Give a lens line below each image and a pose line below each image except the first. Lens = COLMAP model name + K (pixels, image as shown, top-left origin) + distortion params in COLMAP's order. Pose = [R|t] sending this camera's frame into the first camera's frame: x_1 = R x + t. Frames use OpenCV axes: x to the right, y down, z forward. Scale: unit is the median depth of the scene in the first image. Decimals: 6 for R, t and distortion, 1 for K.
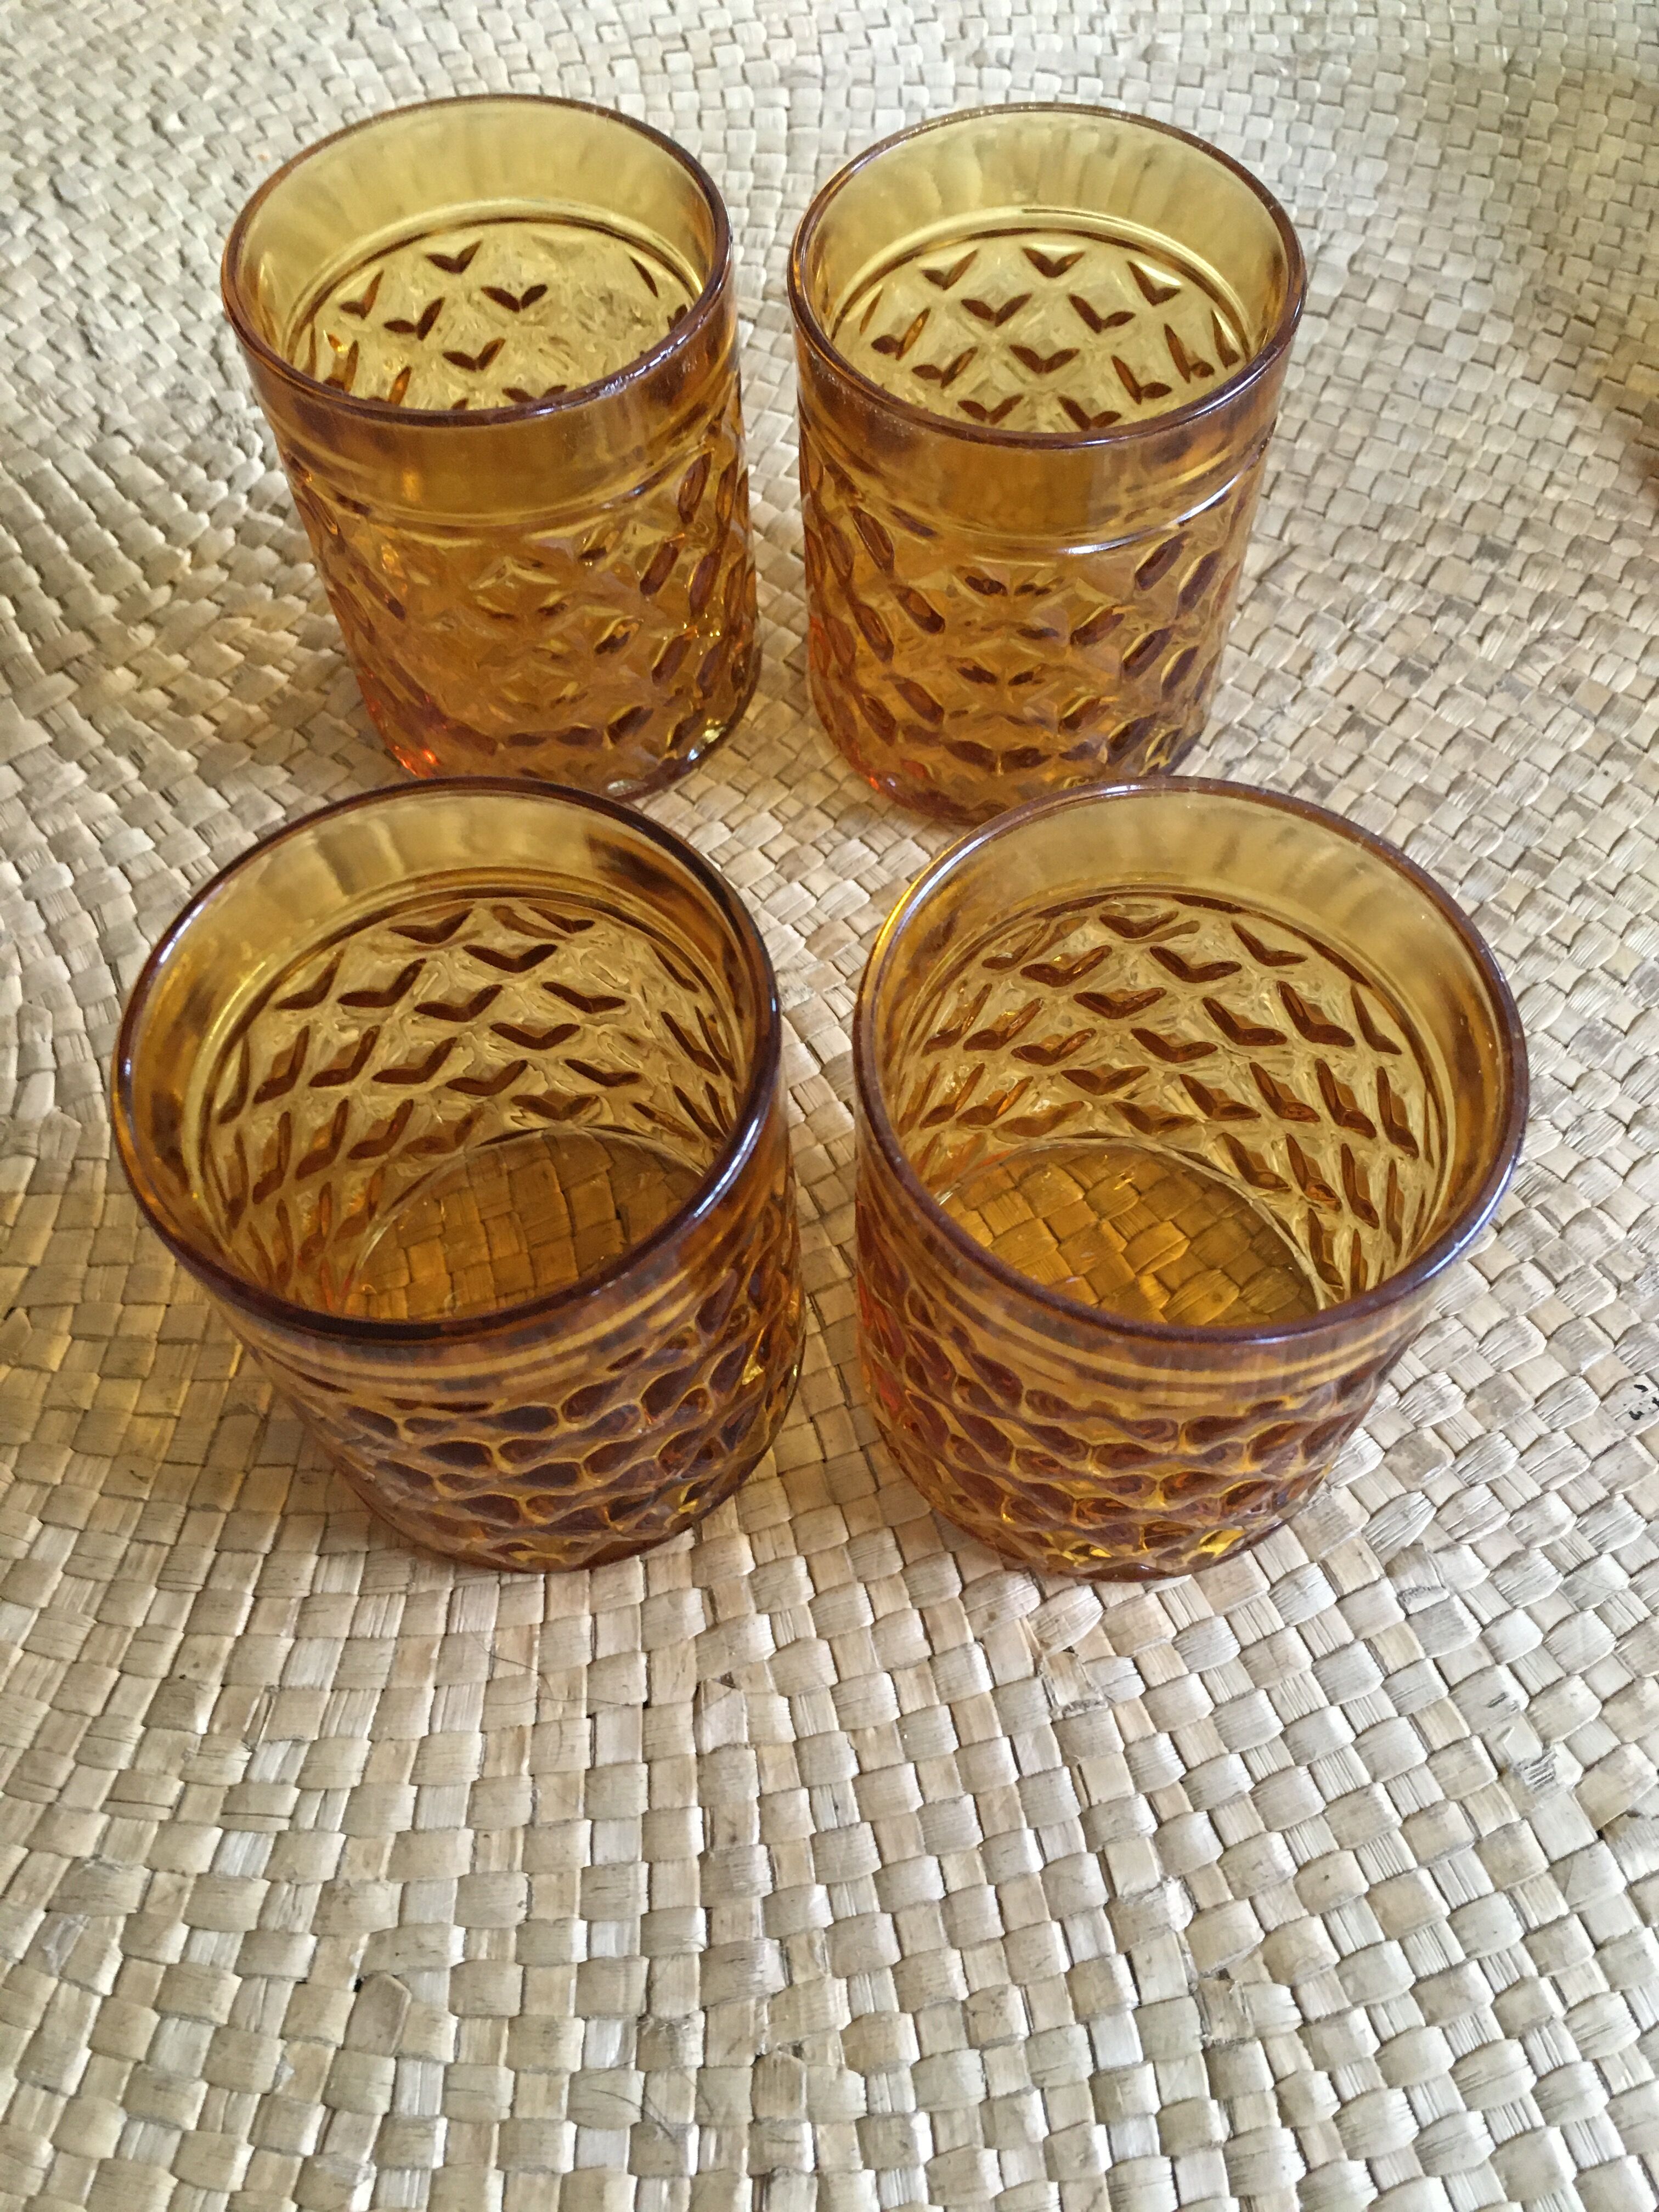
lens RADIAL K [[1923.2, 0, 834.1], [0, 1923.2, 1124.2], [0, 0, 1]] dist [0.070415, -0.116496]
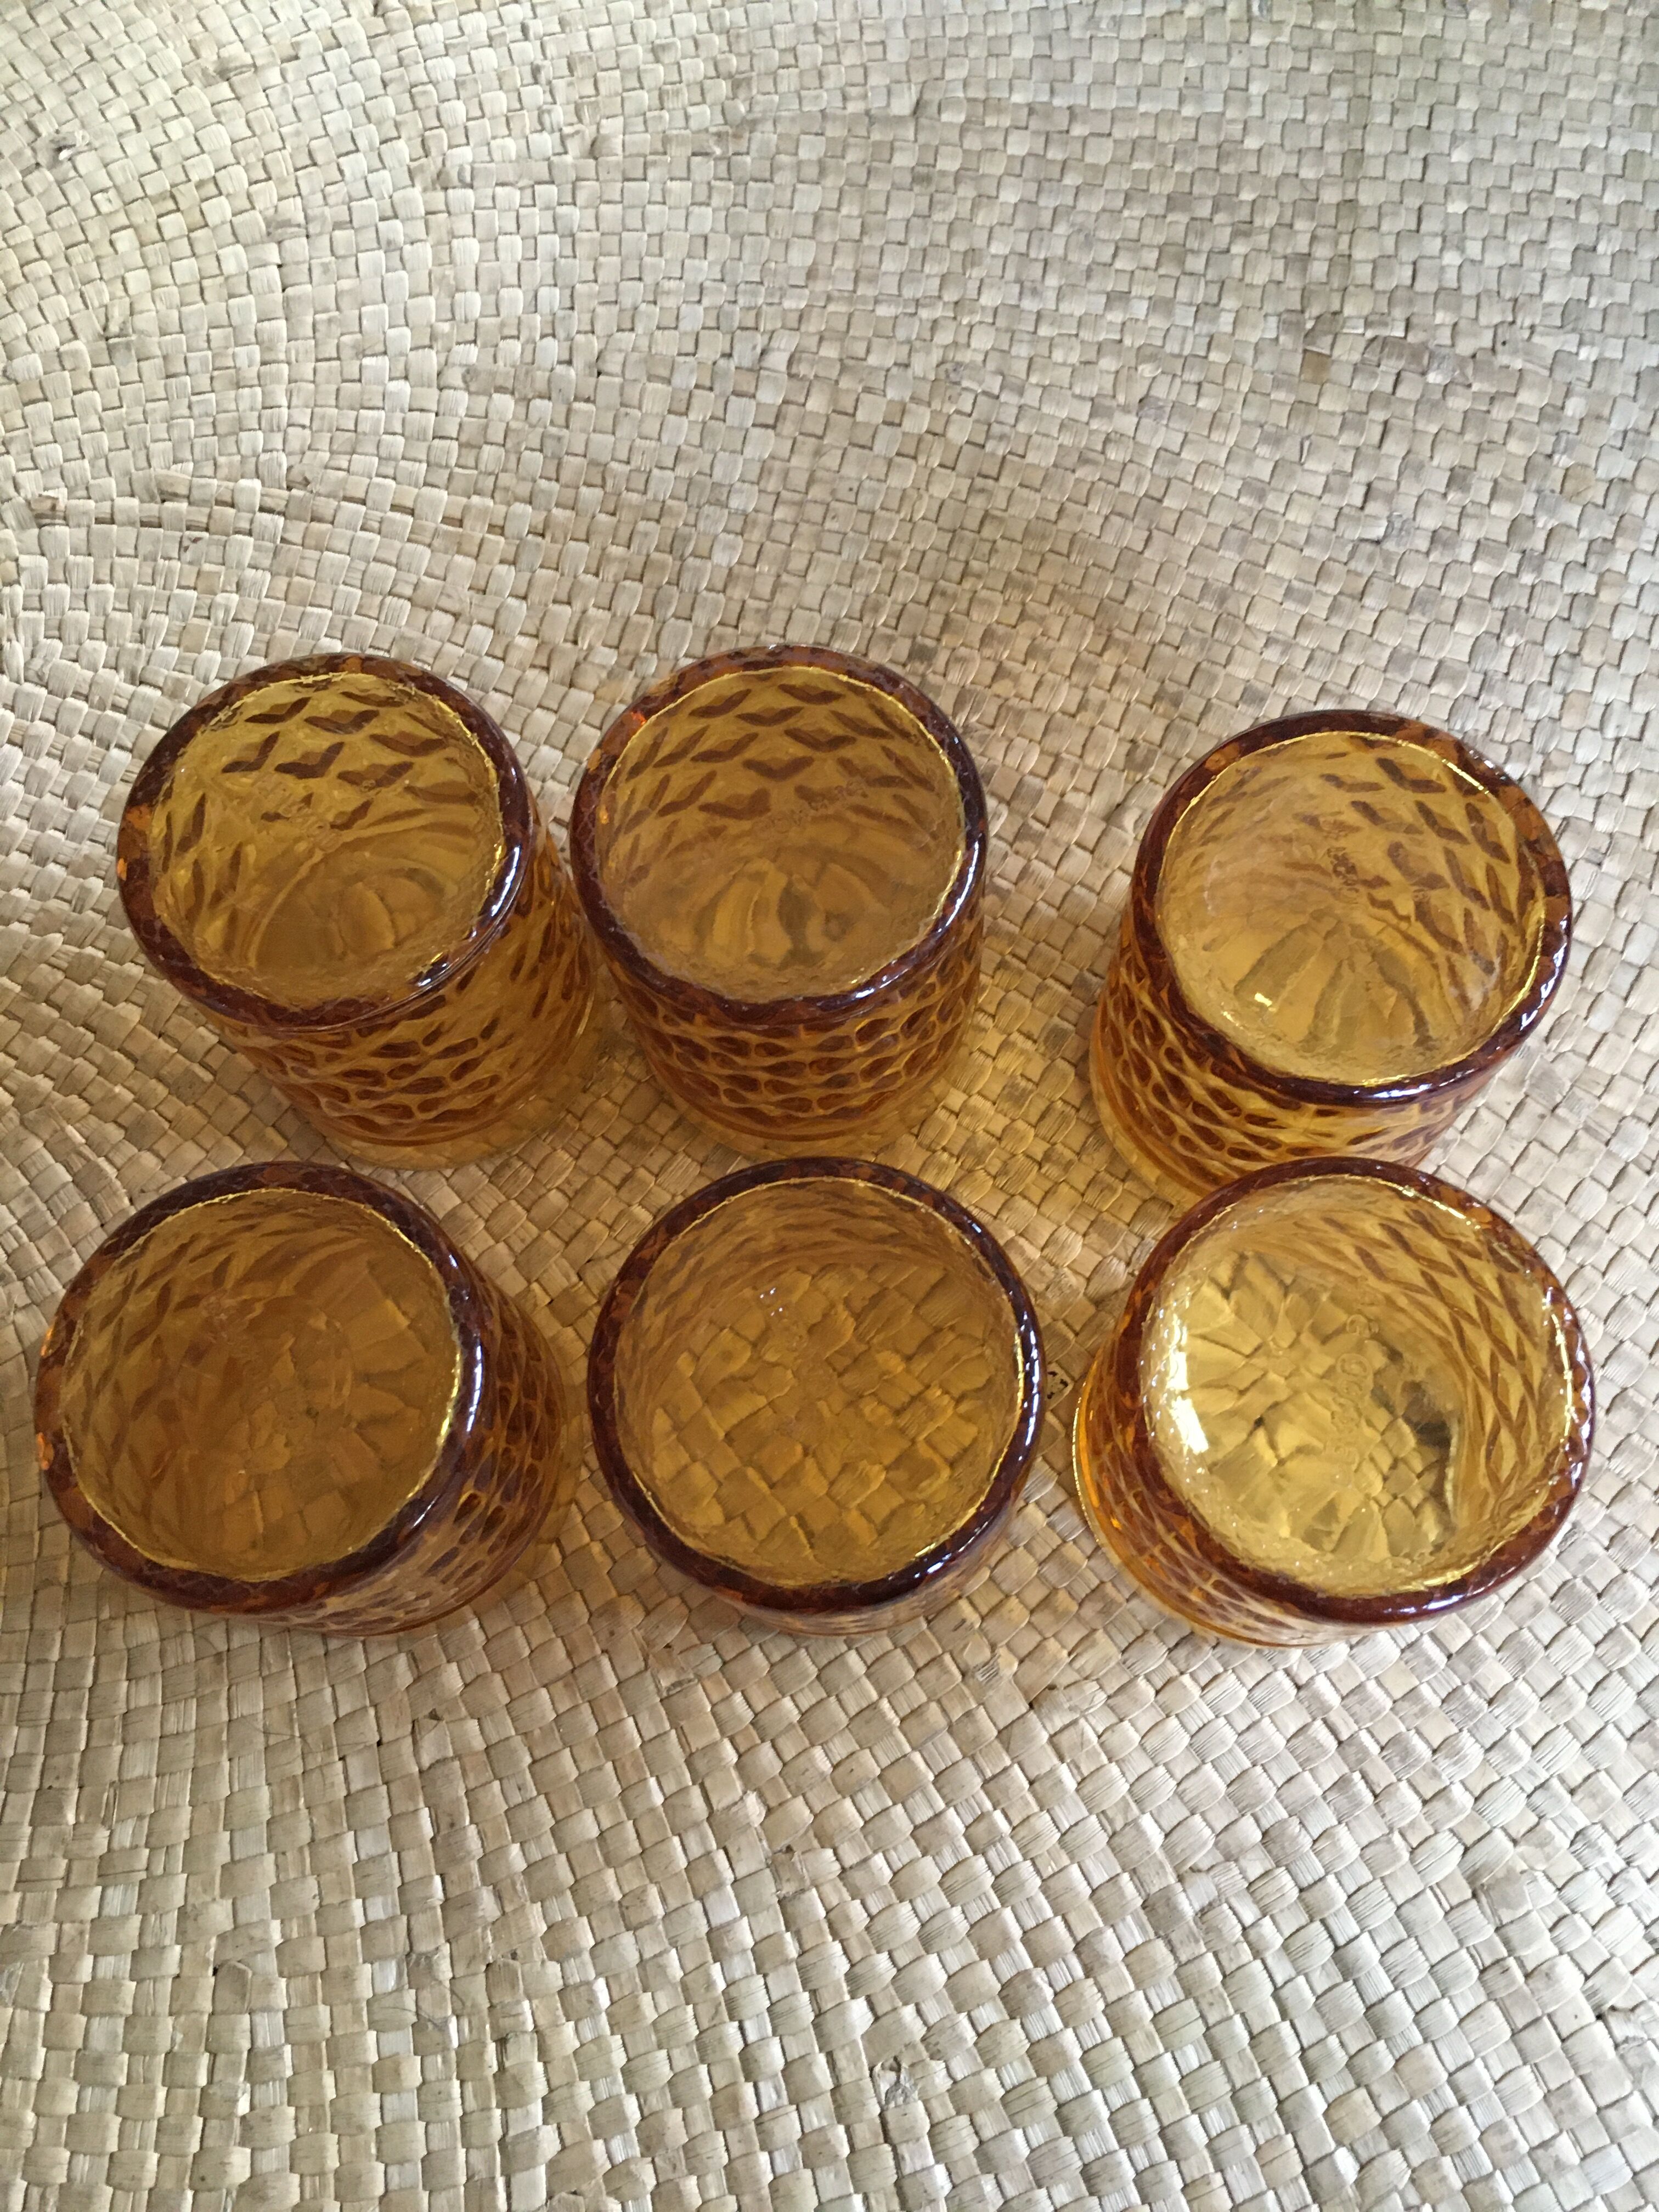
lens RADIAL K [[1923.2, 0, 863.4], [0, 1923.2, 1128.4], [0, 0, 1]] dist [0.070415, -0.116496]
pose [[0.982170, -0.185417, 0.031022, 0.256936], [0.175022, 0.962098, 0.209128, -0.326187], [-0.068622, -0.199970, 0.977396, -0.288004]]
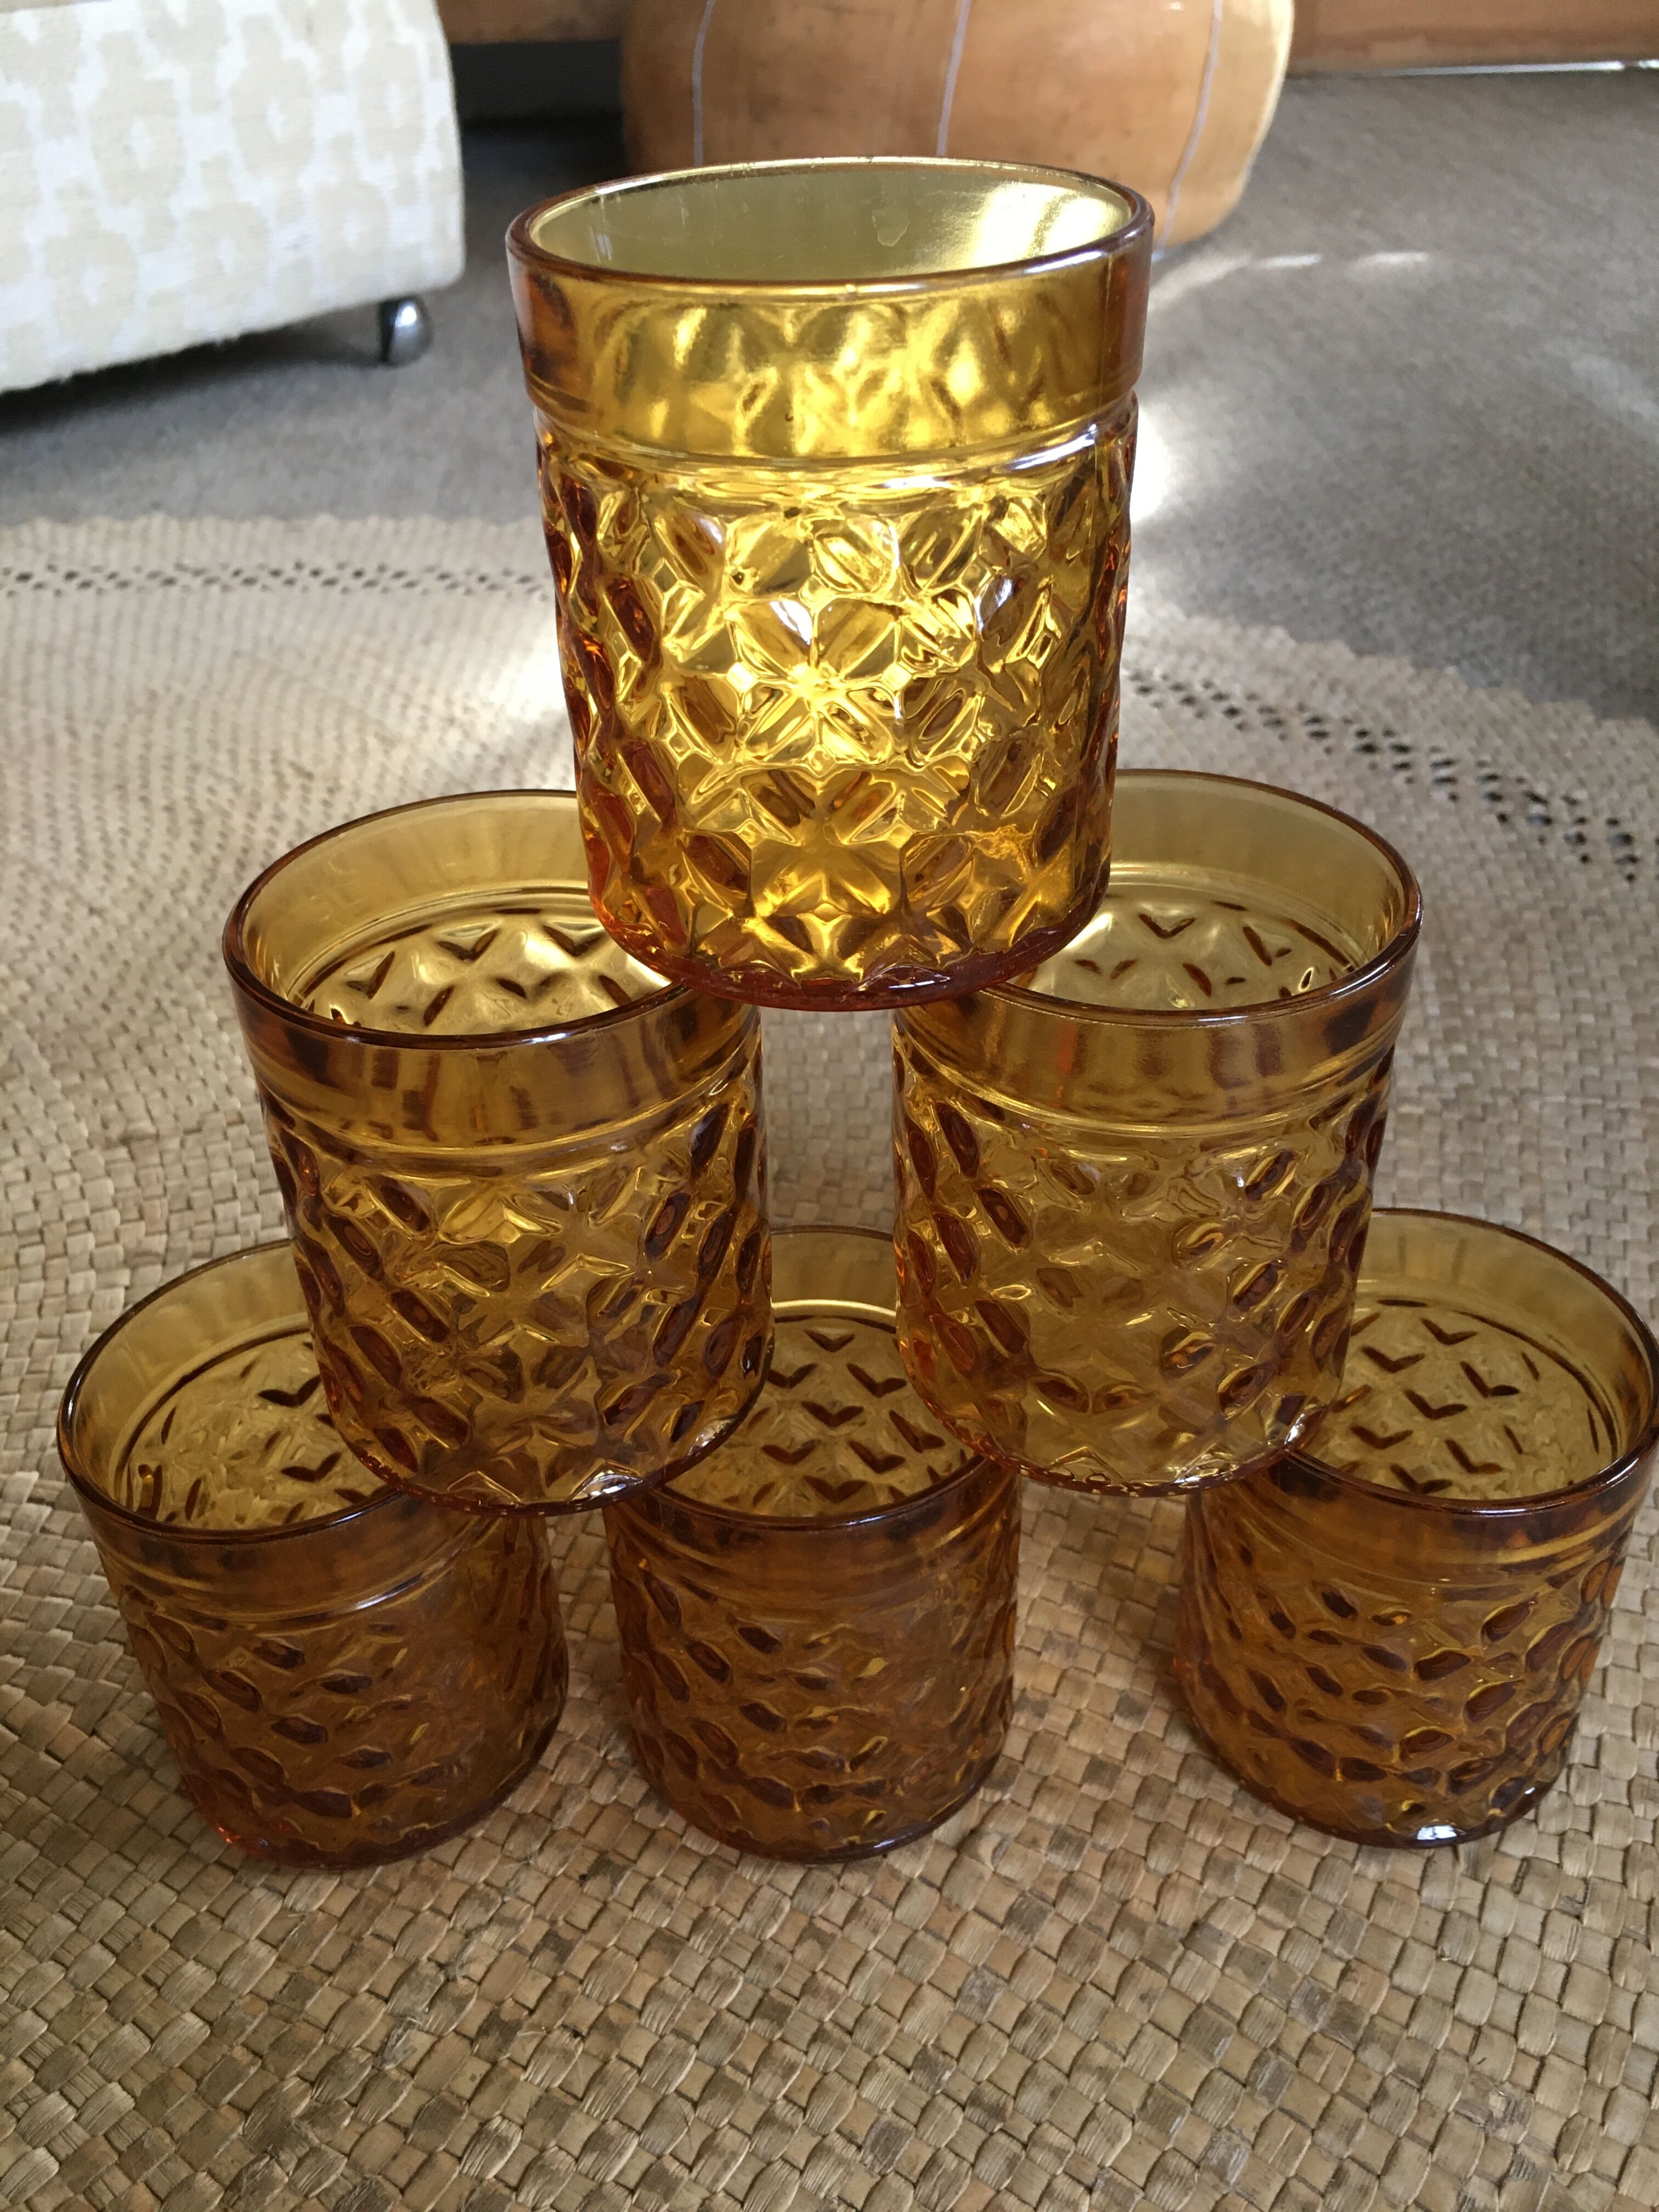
lens RADIAL K [[1923.2, 0, 844.3], [0, 1923.2, 1090.8], [0, 0, 1]] dist [0.070415, -0.116496]
pose [[0.984925, -0.105452, 0.137126, 0.343295], [0.154666, 0.891856, -0.425055, -0.138092], [-0.077473, 0.439856, 0.894720, -0.082839]]
